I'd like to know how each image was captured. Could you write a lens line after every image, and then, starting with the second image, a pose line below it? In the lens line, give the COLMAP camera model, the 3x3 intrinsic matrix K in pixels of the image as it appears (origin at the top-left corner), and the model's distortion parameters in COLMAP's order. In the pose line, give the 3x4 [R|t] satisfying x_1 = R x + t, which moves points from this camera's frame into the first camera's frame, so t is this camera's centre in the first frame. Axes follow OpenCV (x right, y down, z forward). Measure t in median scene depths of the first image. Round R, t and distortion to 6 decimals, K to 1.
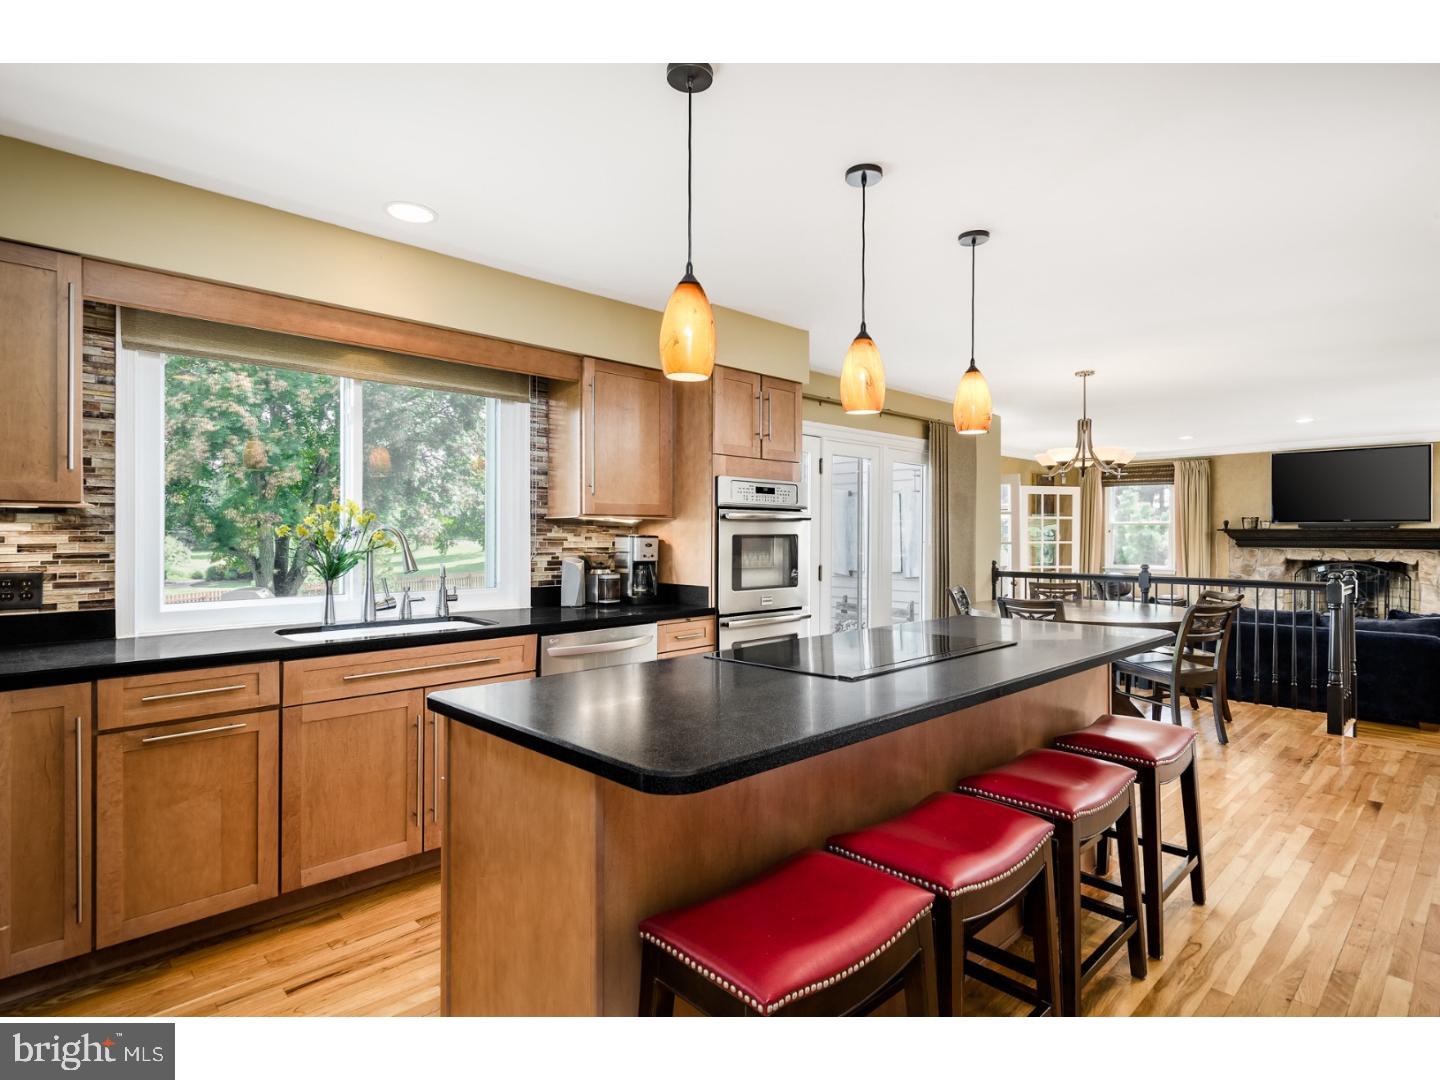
lens RADIAL K [[759.7, 0, 724.4], [0, 759.7, 541.7], [0, 0, 1]] dist [-0.002518, 0.000002]
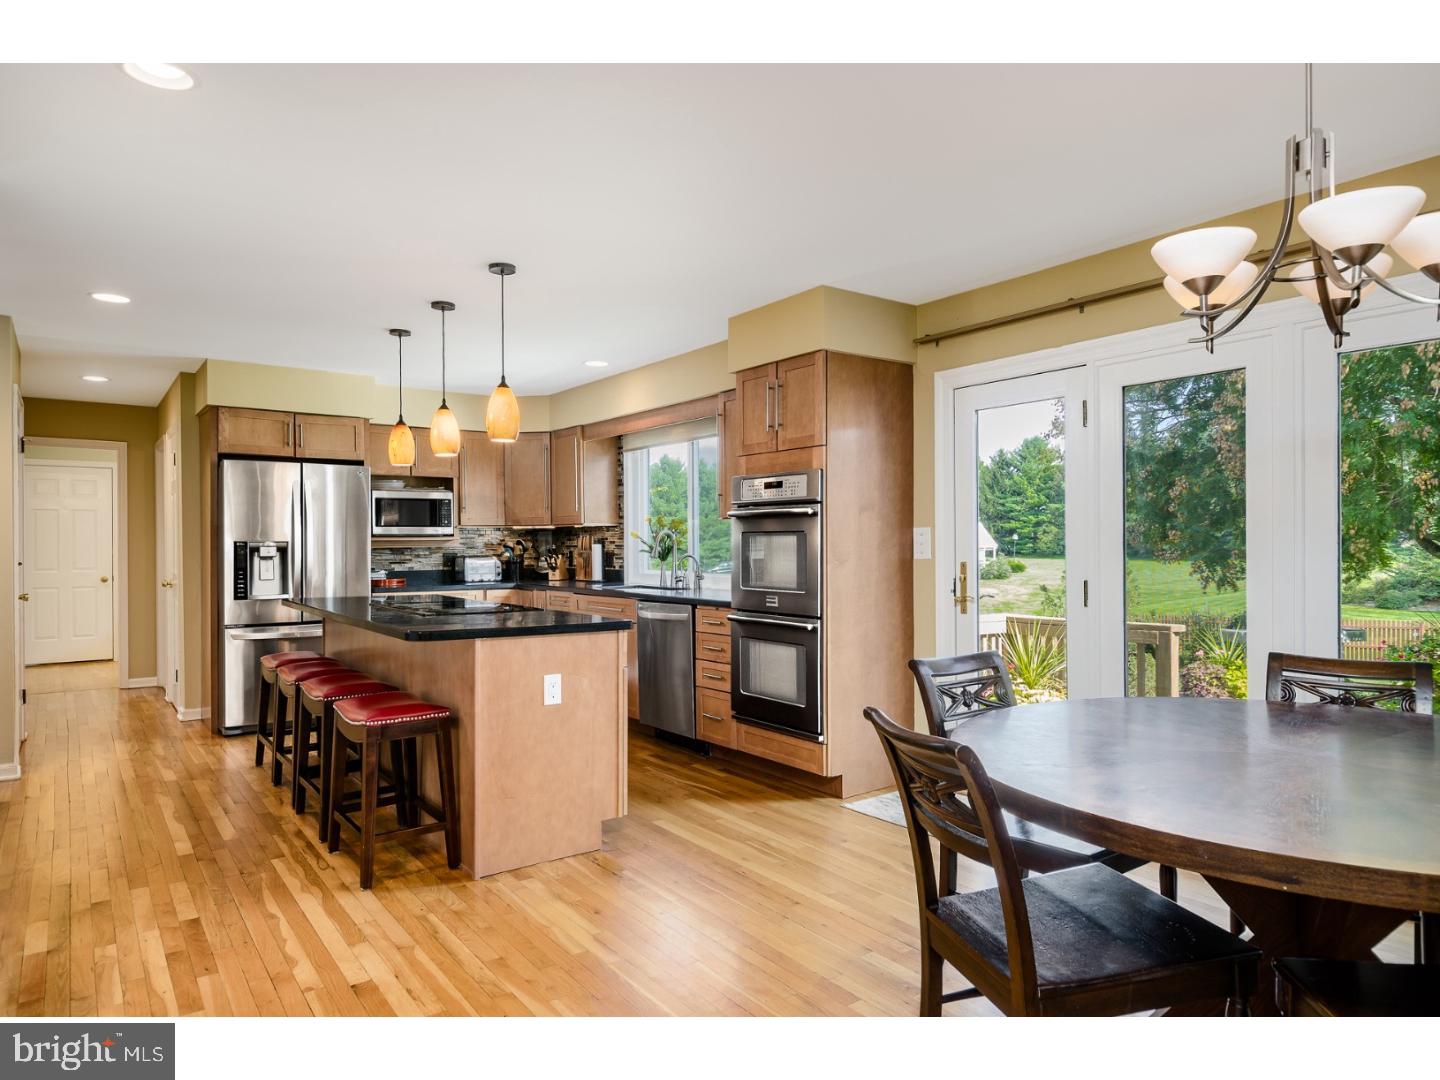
lens RADIAL K [[873.7, 0, 721.7], [0, 873.7, 539.5], [0, 0, 1]] dist [0.002262, -0.000324]
pose [[-0.129517, 0.000760, -0.991577, 1.784018], [0.004386, 0.999990, 0.000193, 0.000910], [0.991567, -0.004324, -0.129519, 1.674219]]
